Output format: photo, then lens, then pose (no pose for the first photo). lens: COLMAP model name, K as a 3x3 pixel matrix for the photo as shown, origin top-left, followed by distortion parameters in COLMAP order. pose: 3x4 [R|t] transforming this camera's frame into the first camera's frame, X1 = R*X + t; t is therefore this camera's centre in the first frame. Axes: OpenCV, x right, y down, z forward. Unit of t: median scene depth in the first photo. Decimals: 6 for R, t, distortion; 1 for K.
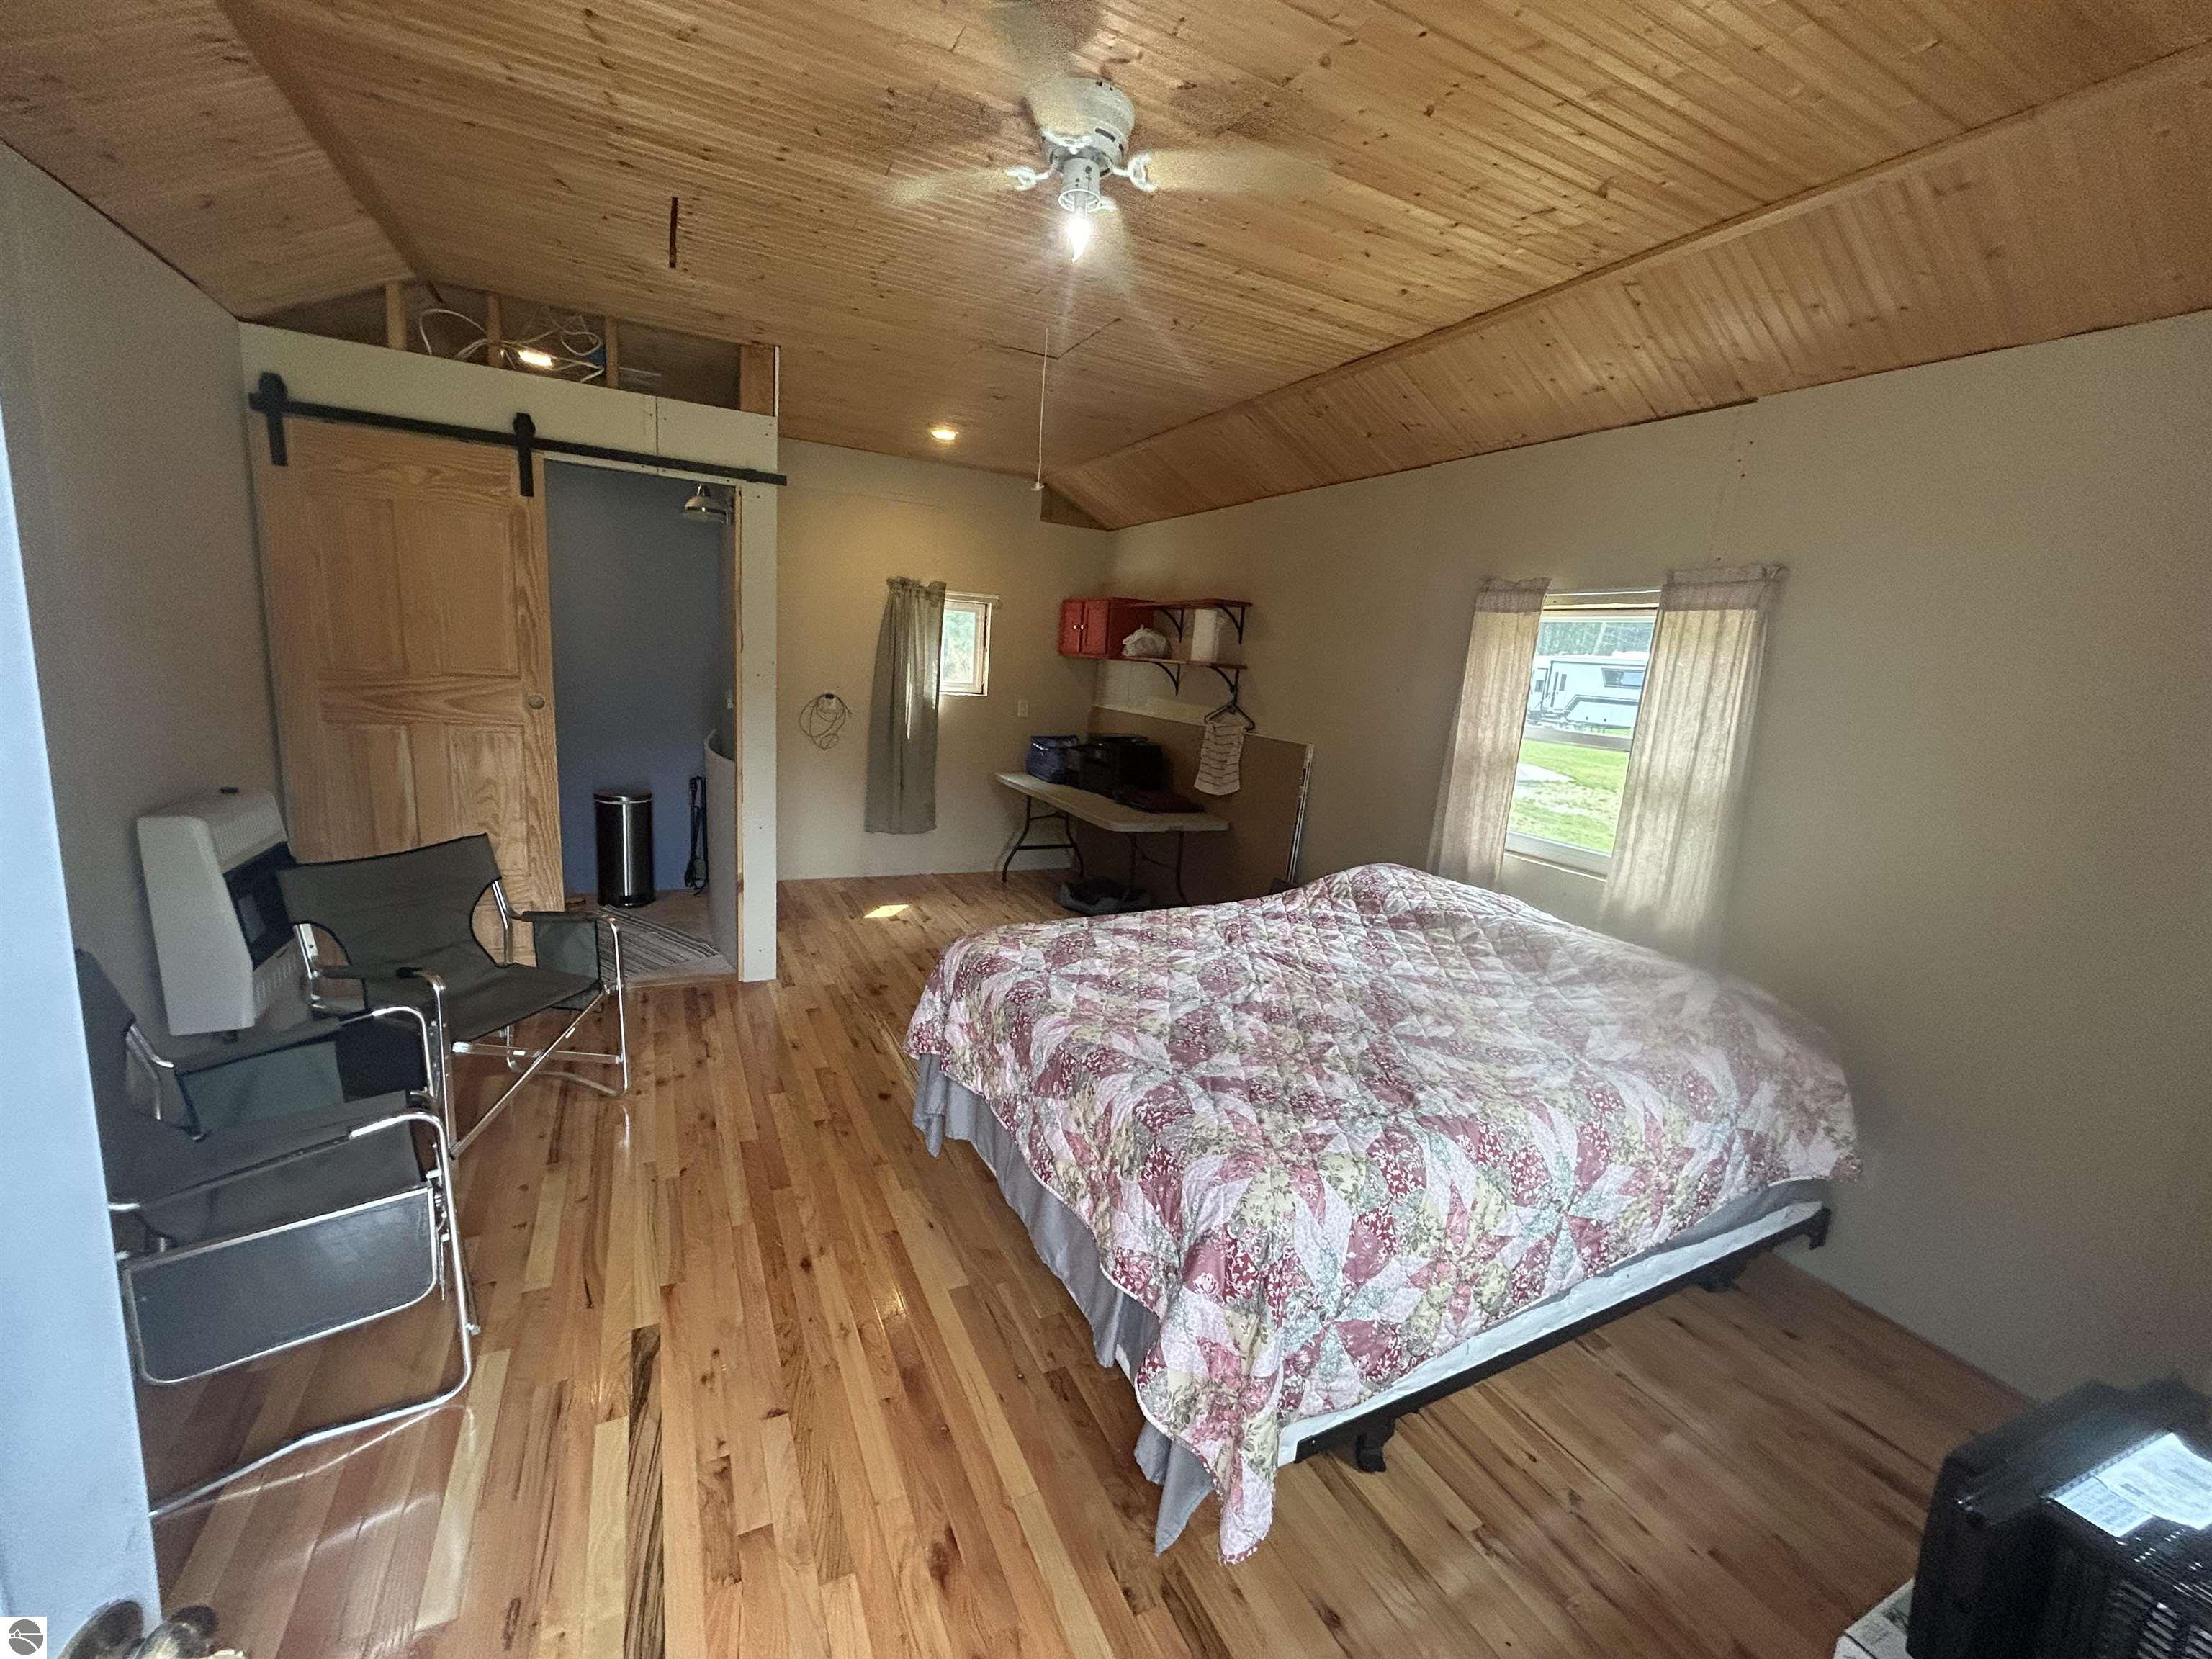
lens RADIAL K [[891.7, 0, 1100.8], [0, 891.7, 826.7], [0, 0, 1]] dist [0.000042, 0.000432]
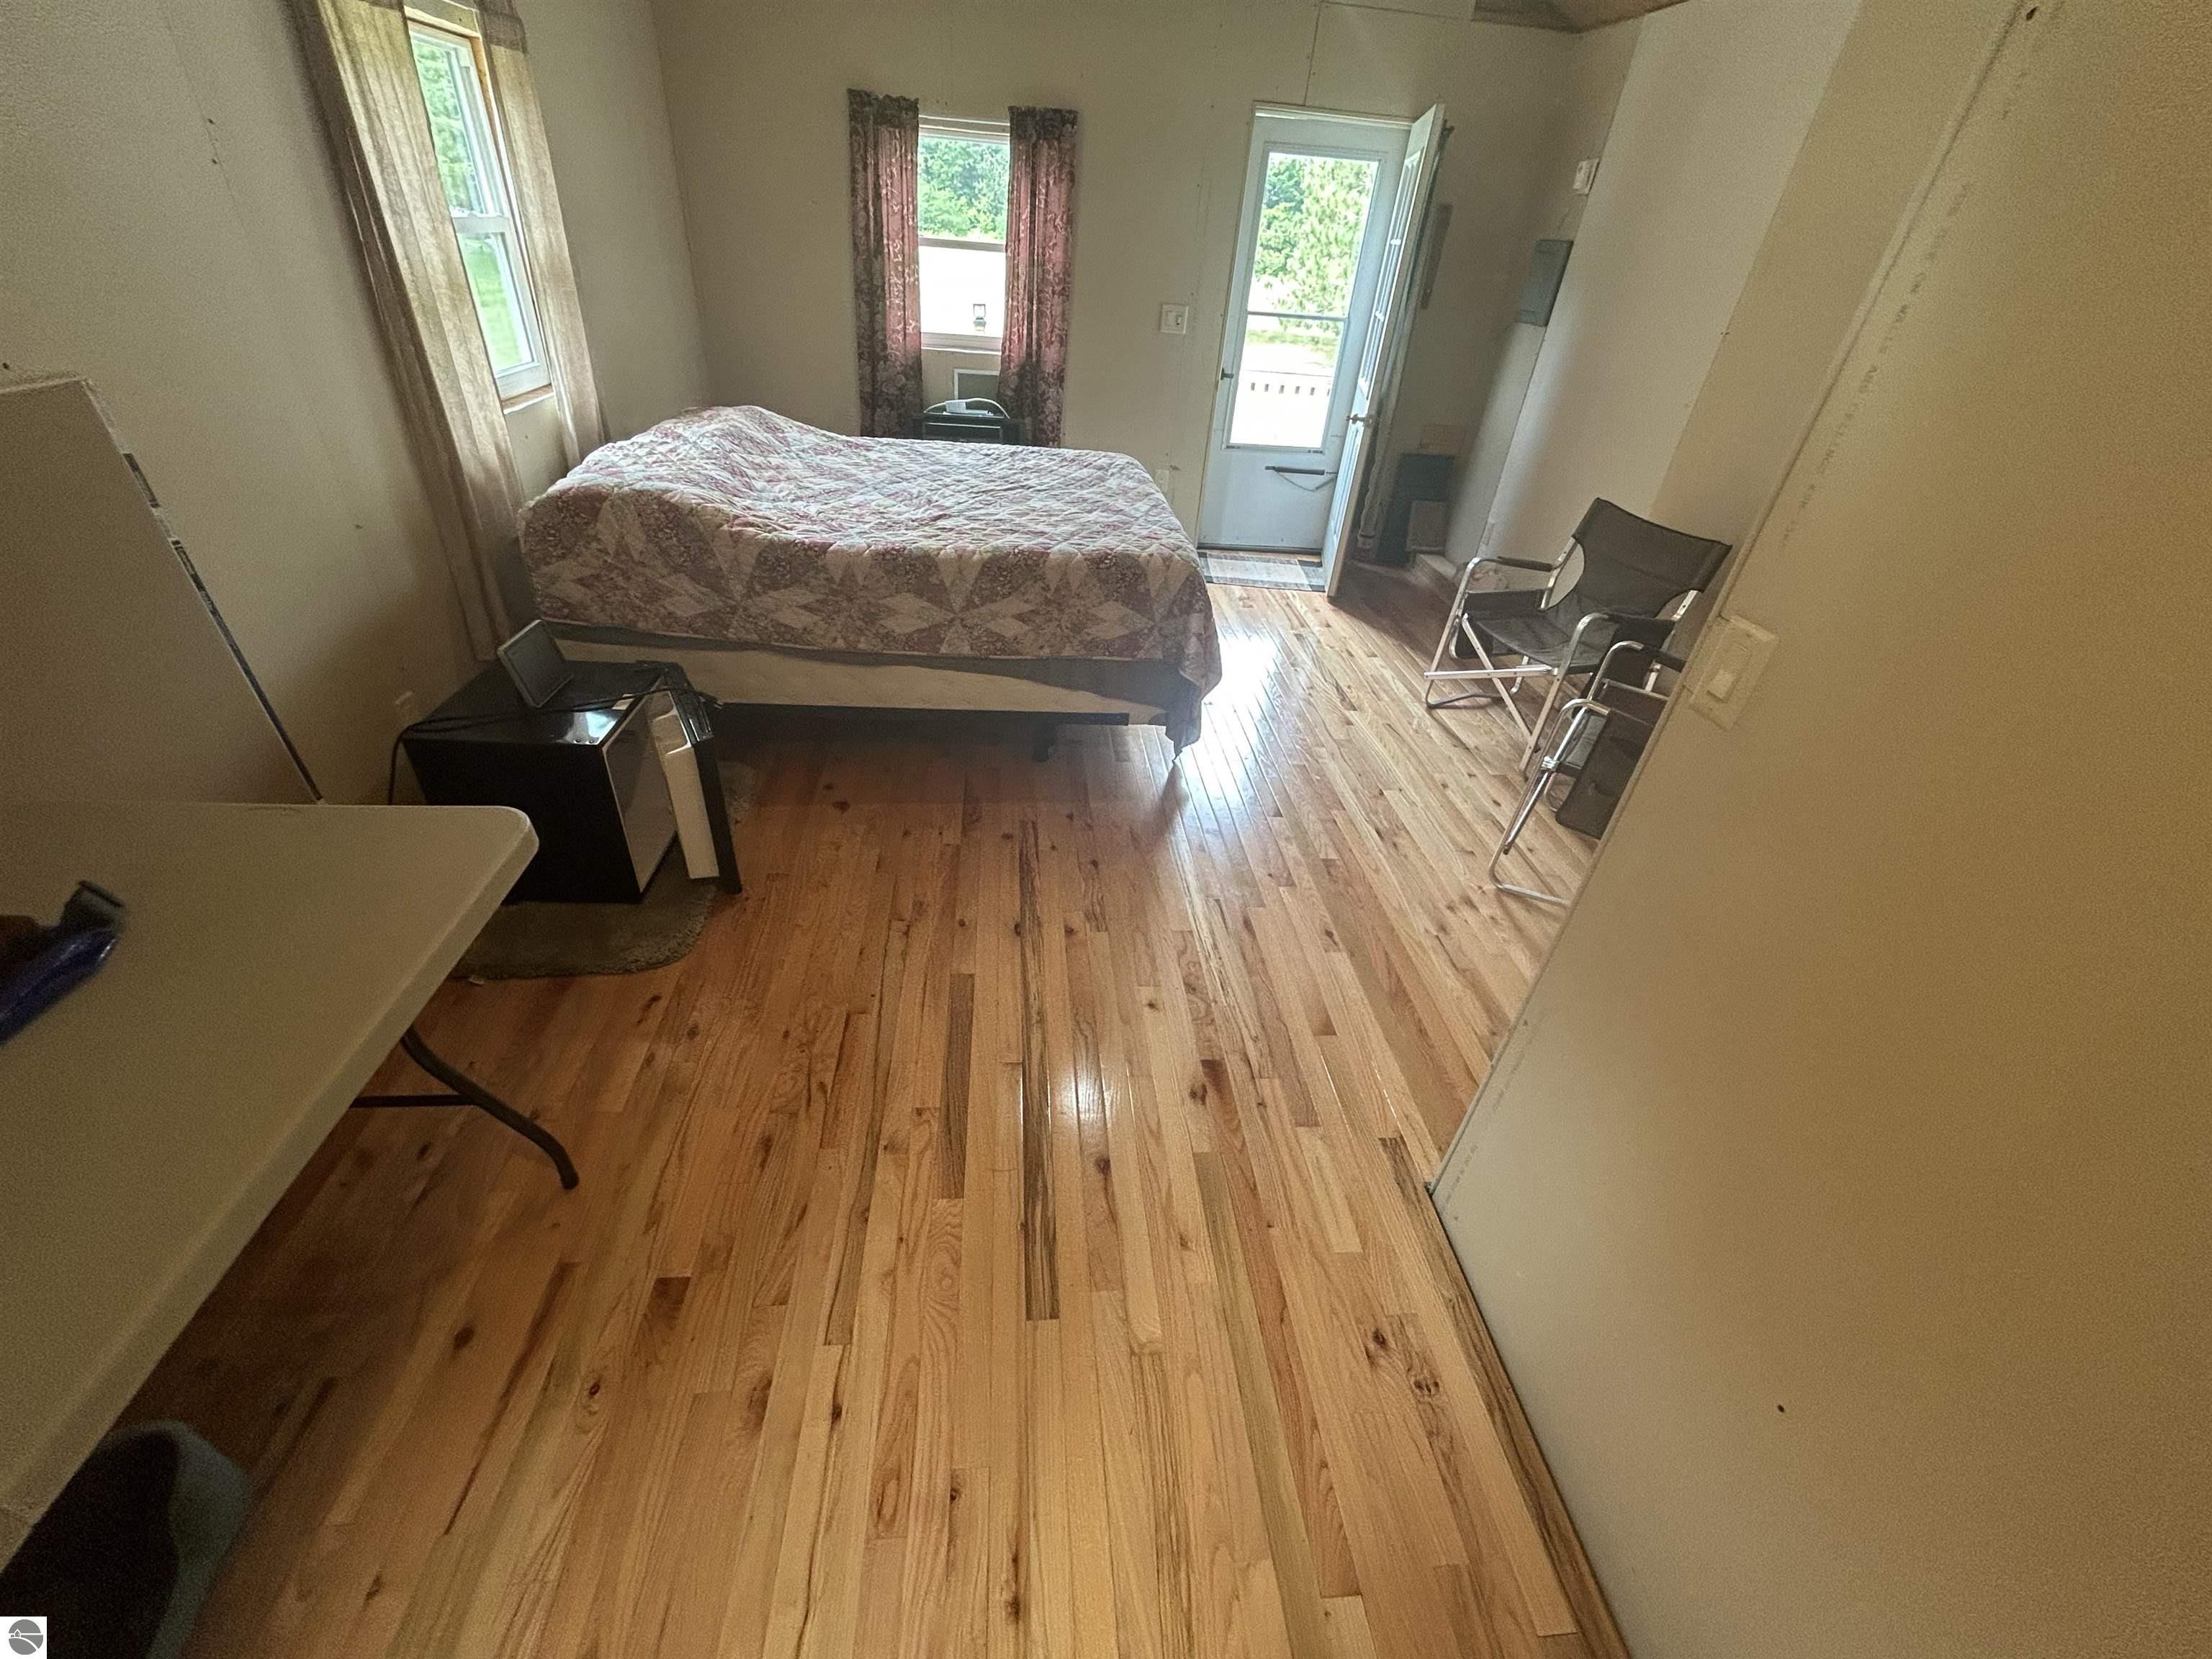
lens RADIAL K [[891.7, 0, 1100.8], [0, 891.7, 826.7], [0, 0, 1]] dist [0.000042, 0.000432]
pose [[-0.918632, -0.327308, 0.221323, -0.385836], [-0.077118, 0.697907, 0.712024, -0.383873], [-0.387515, 0.637021, -0.666361, 1.888345]]
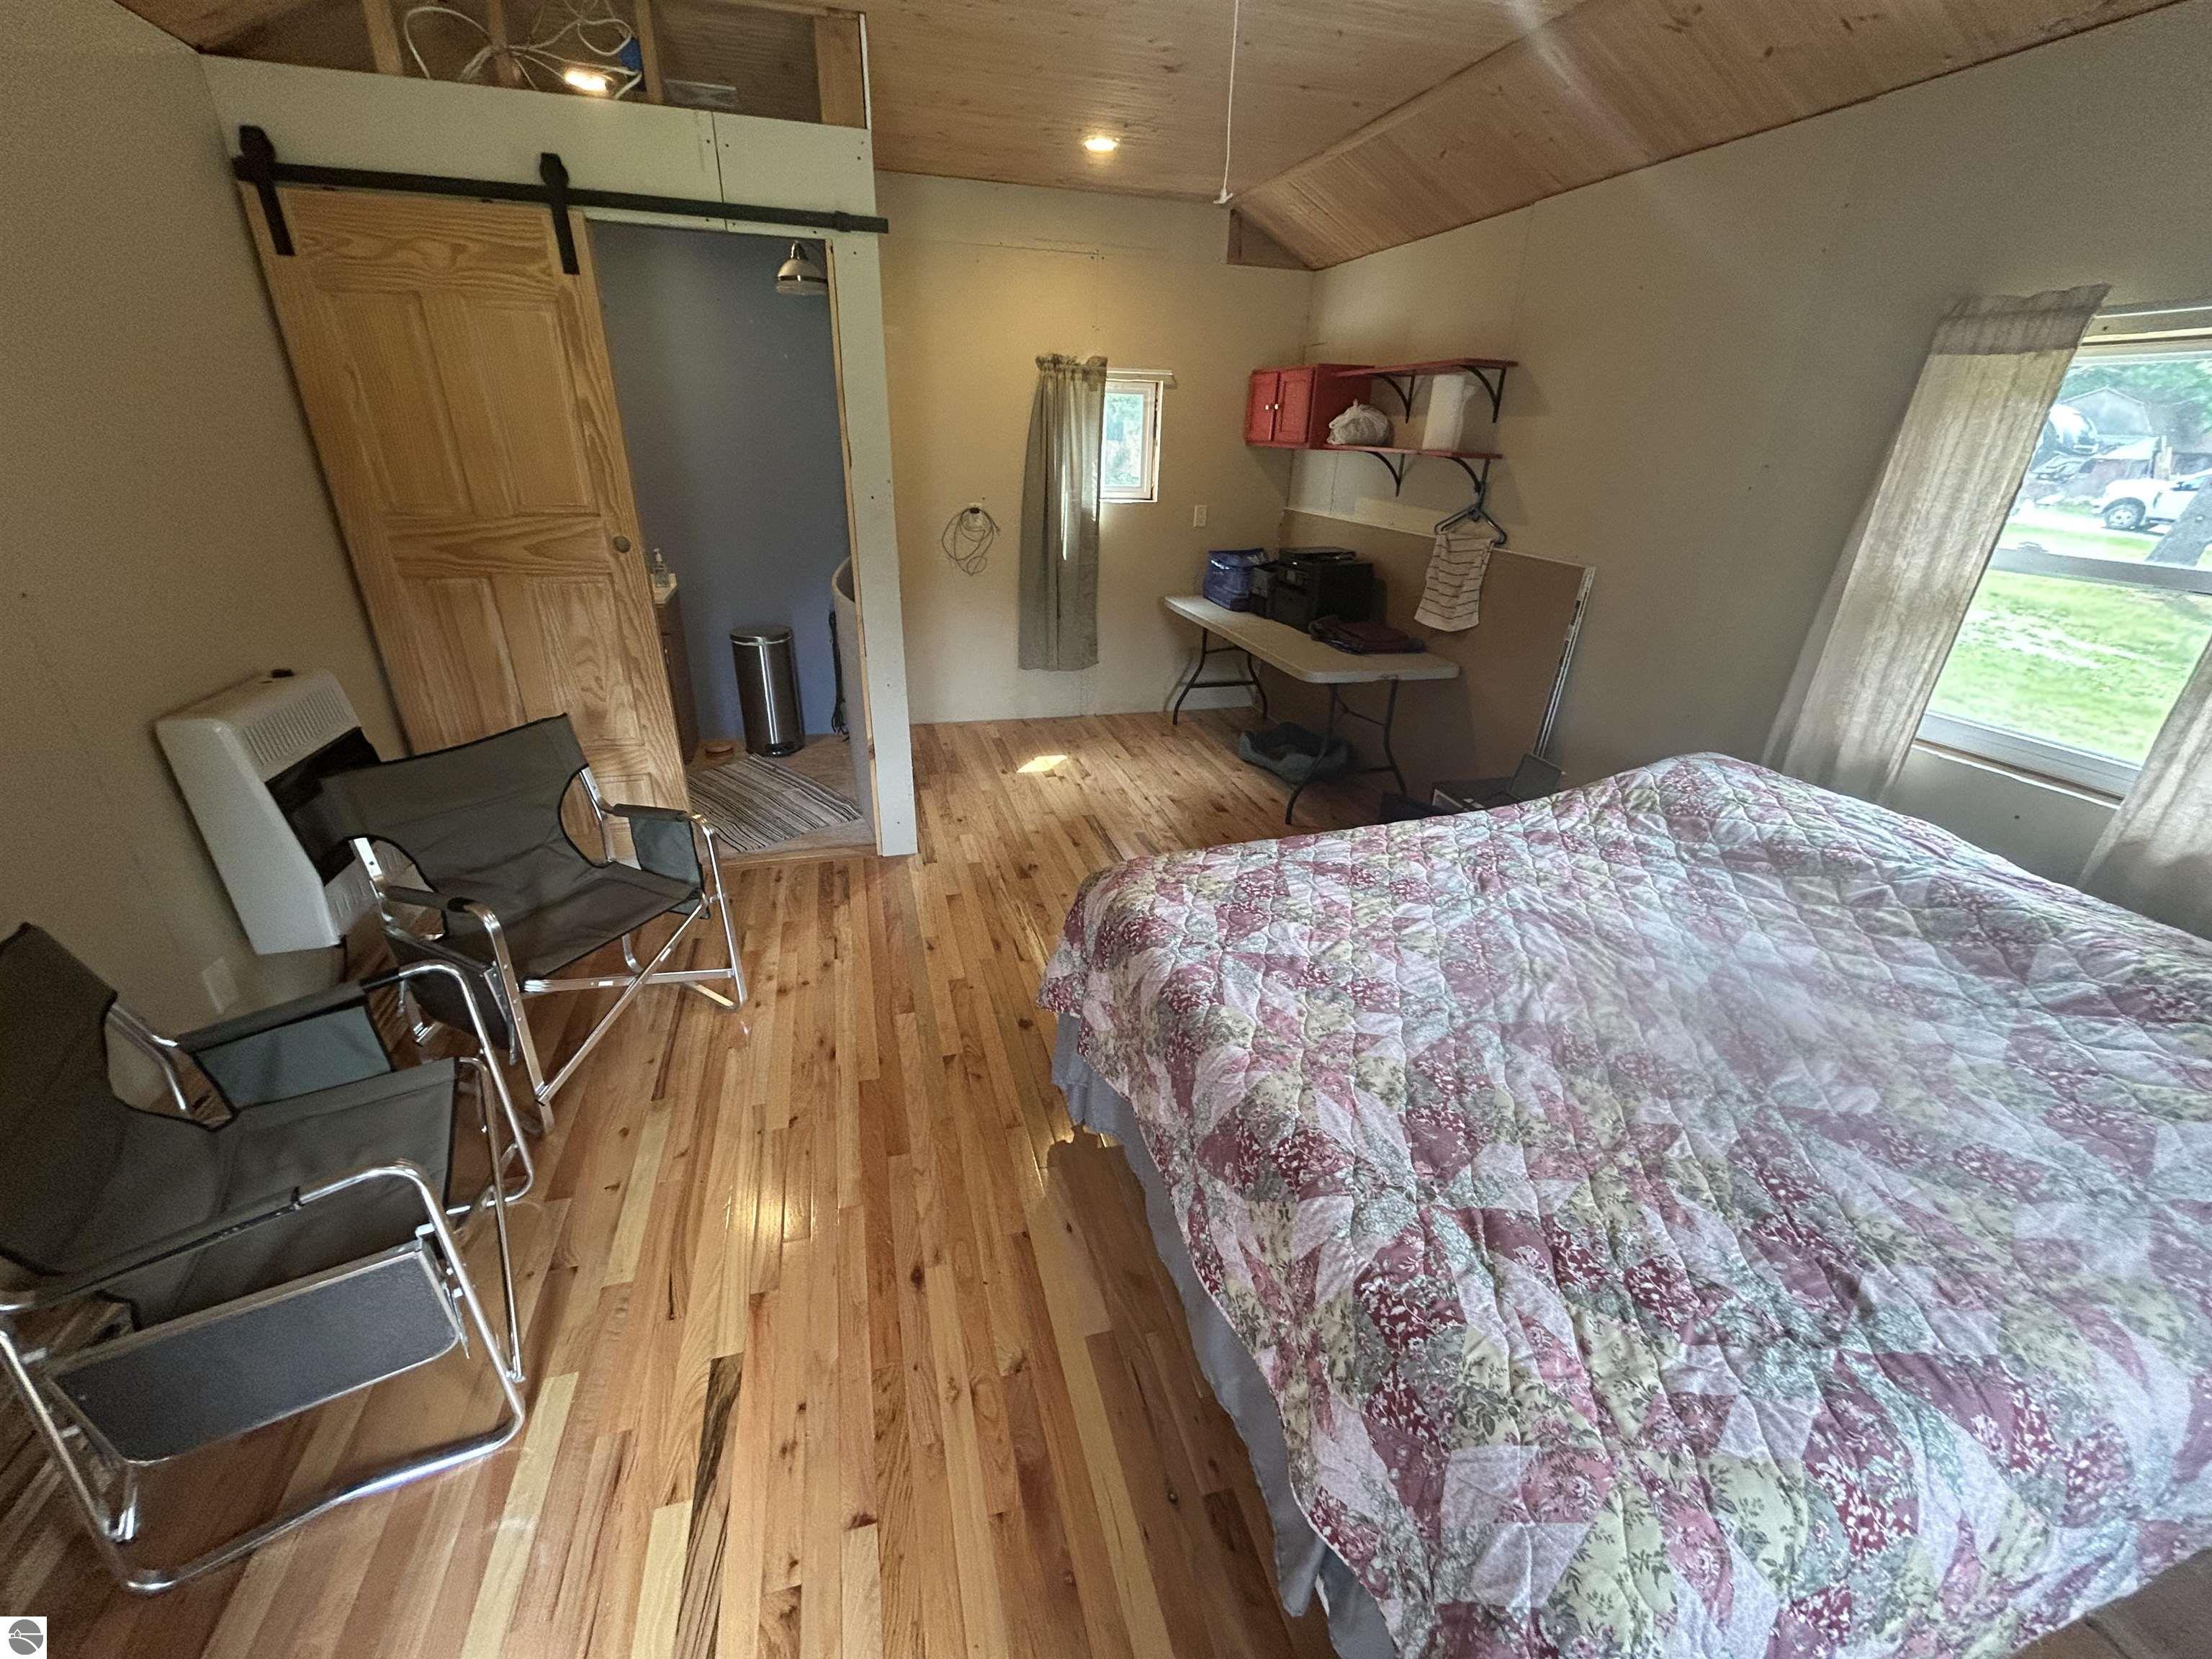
lens RADIAL K [[891.7, 0, 1100.8], [0, 891.7, 826.7], [0, 0, 1]] dist [0.000042, 0.000432]
pose [[0.980771, 0.036317, -0.191754, -0.018195], [0.007005, 0.975349, 0.220556, -0.078360], [0.195037, -0.217658, 0.956340, 0.279699]]
